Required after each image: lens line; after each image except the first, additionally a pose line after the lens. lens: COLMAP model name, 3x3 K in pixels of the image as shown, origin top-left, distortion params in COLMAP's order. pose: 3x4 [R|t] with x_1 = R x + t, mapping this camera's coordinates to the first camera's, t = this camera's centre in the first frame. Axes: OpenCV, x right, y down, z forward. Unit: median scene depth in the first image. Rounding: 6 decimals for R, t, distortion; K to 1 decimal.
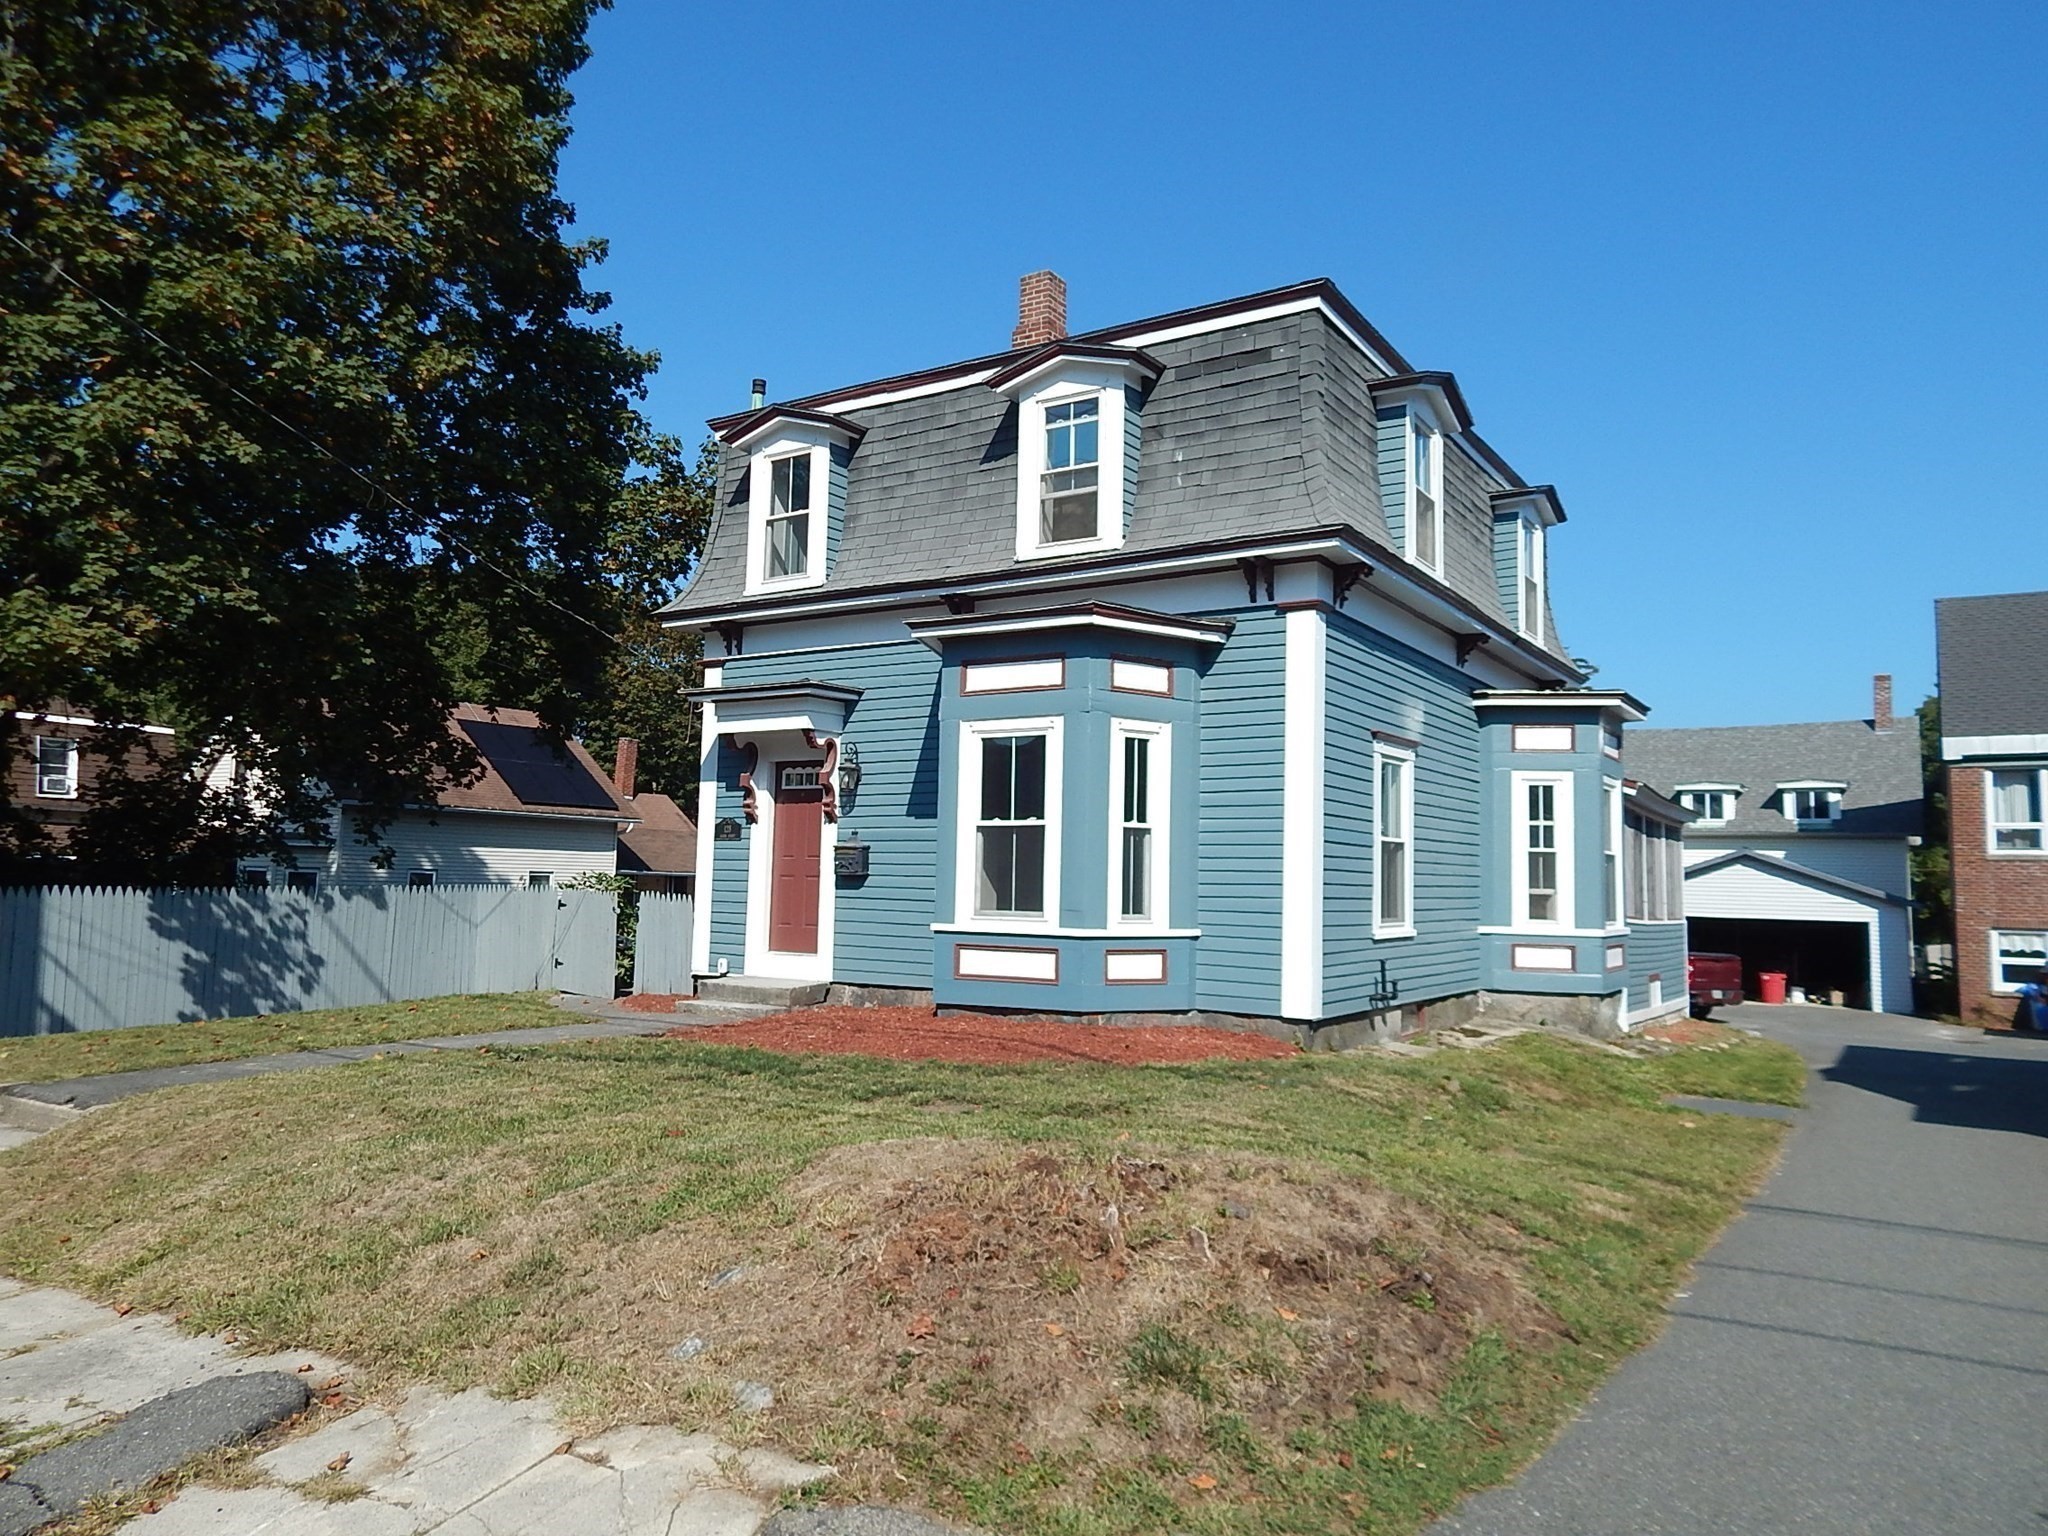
lens RADIAL K [[1391.1, 0, 1023.6], [0, 1391.1, 763.0], [0, 0, 1]] dist [0.038506, -0.026819]
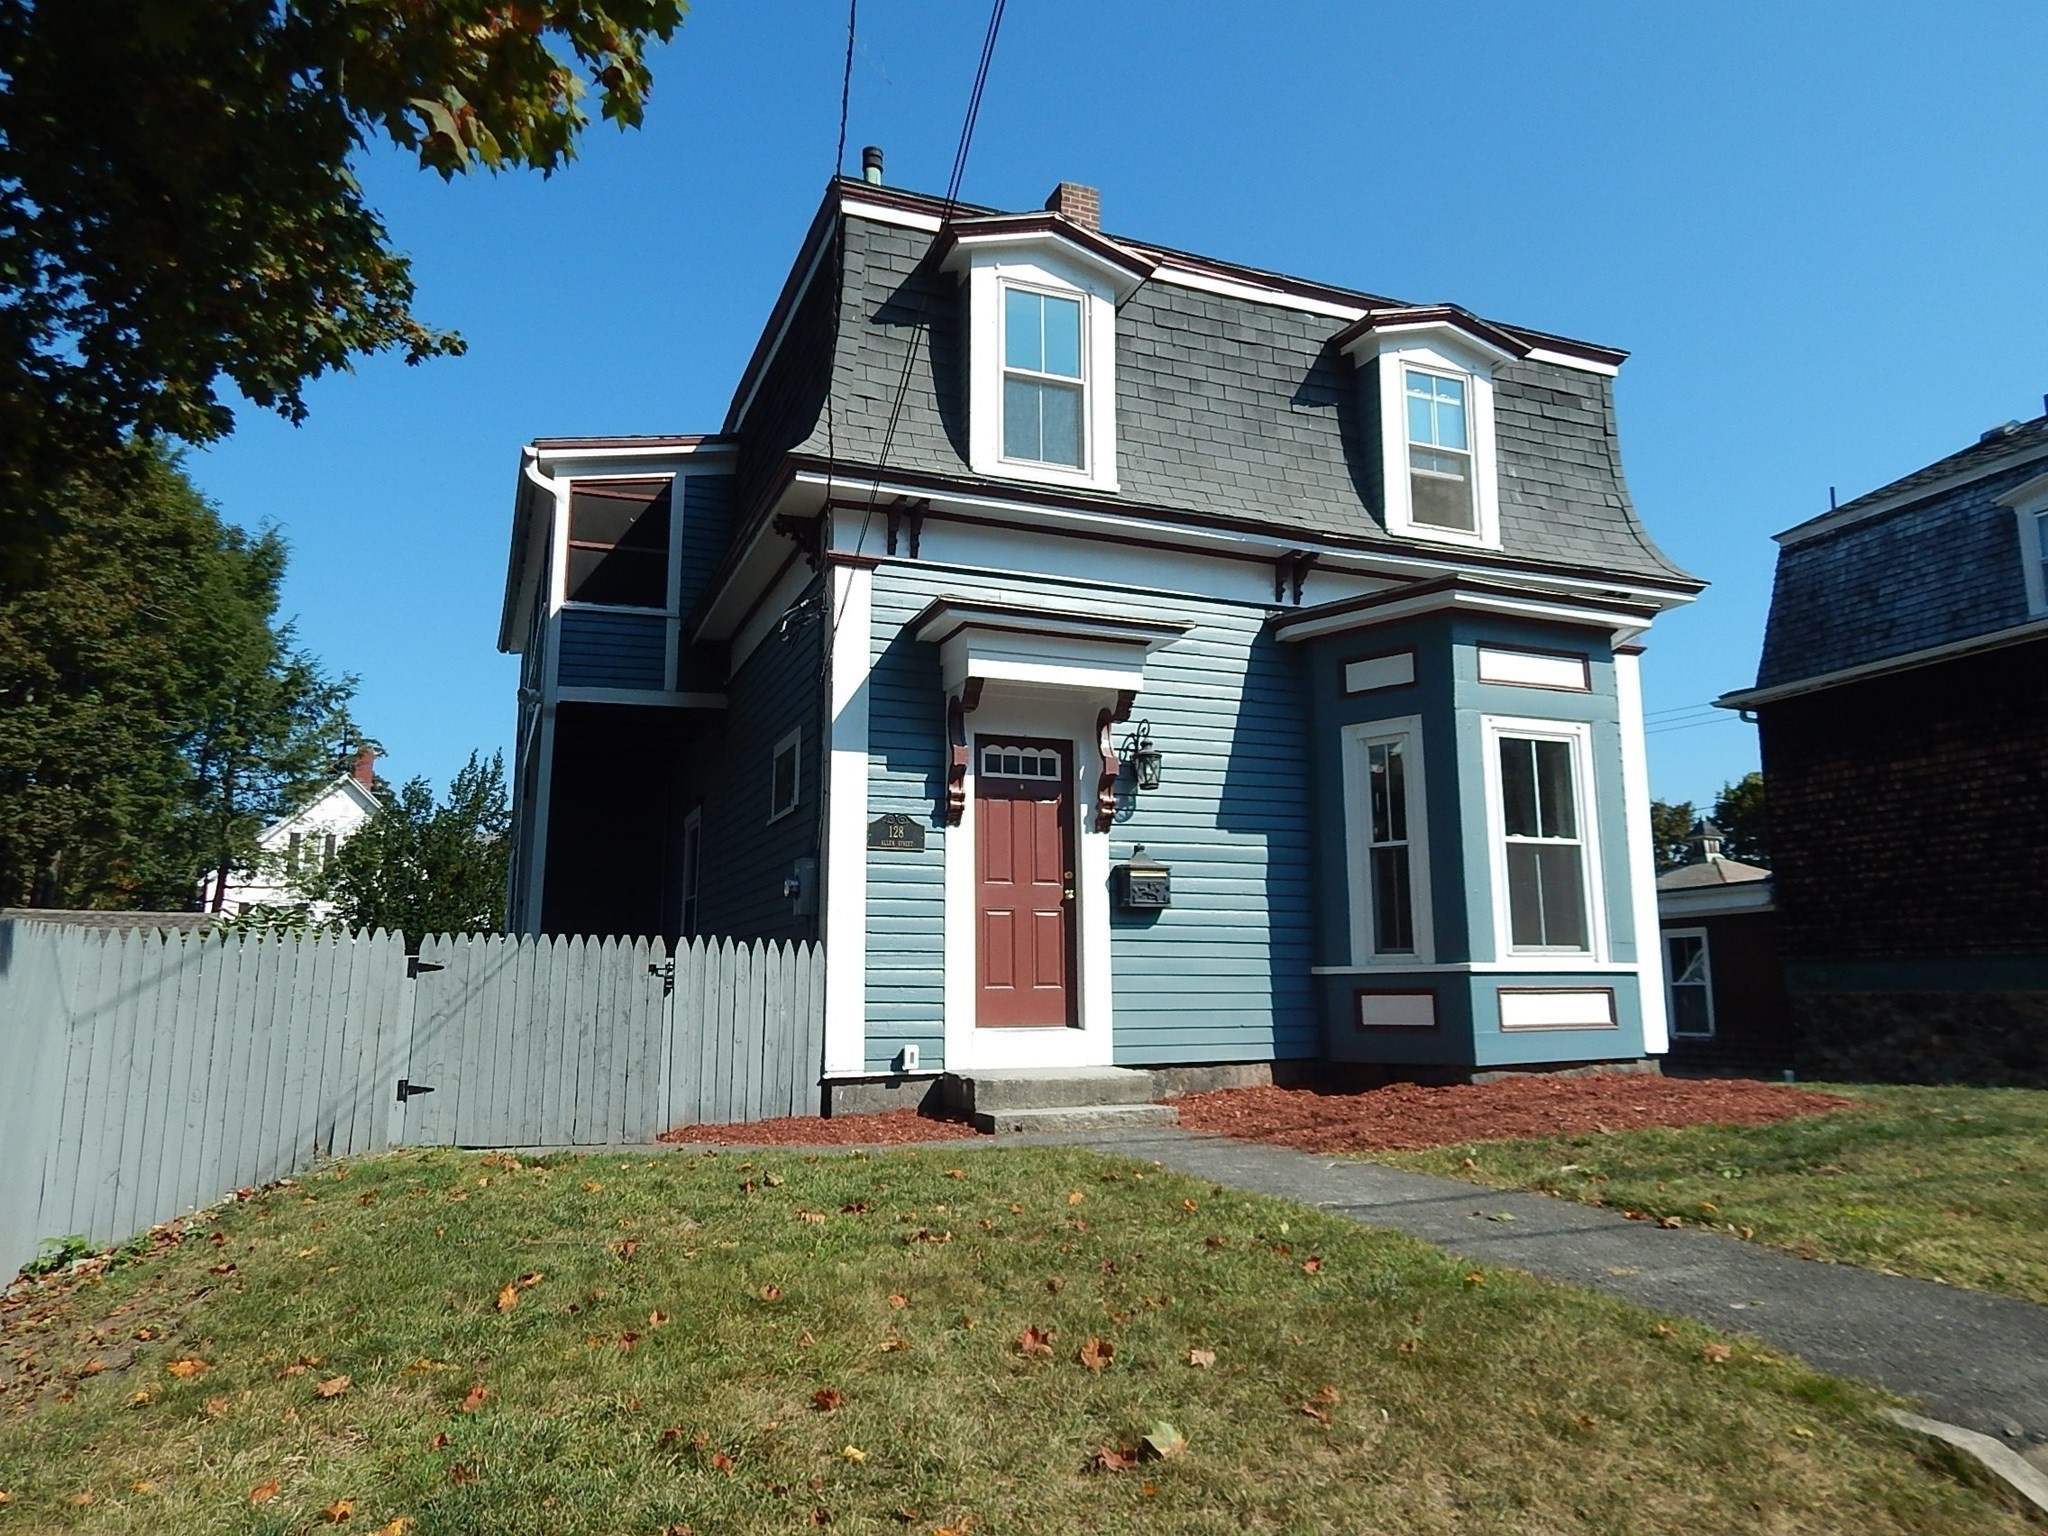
lens RADIAL K [[1391.1, 0, 1023.6], [0, 1391.1, 763.0], [0, 0, 1]] dist [0.038506, -0.026819]
pose [[0.553721, 0.116355, 0.824533, -0.788608], [-0.051002, 0.993069, -0.105887, 0.090758], [-0.831139, 0.016579, 0.555818, 0.702331]]
